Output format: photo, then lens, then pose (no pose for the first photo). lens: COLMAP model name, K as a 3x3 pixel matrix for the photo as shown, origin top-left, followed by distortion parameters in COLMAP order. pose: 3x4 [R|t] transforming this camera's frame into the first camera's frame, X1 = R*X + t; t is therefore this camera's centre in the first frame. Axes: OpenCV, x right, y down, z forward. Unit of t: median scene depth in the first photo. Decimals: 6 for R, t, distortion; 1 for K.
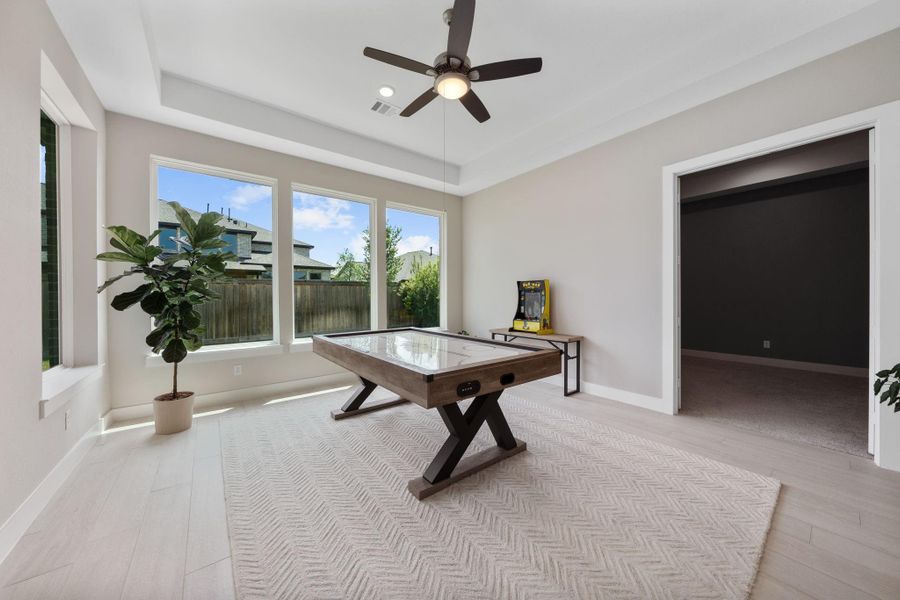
lens RADIAL K [[311.9, 0, 452.5], [0, 311.9, 297.5], [0, 0, 1]] dist [-0.001187, -0.000110]
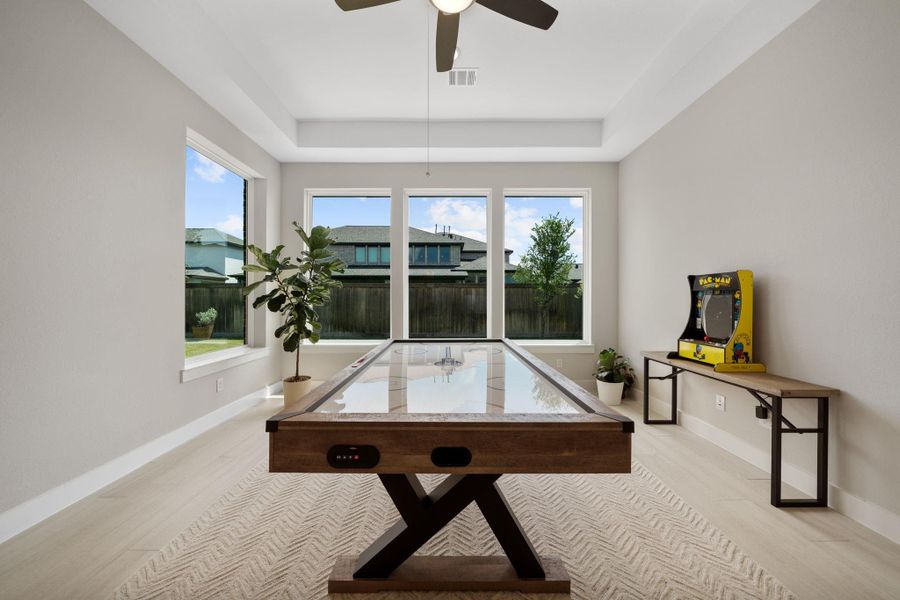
lens RADIAL K [[311.9, 0, 449.4], [0, 311.9, 298.6], [0, 0, 1]] dist [-0.001187, -0.000110]
pose [[0.788794, 0.006533, -0.614623, 0.228498], [-0.009069, 0.999958, -0.001009, -0.003628], [0.614591, 0.006370, 0.788820, 0.263732]]
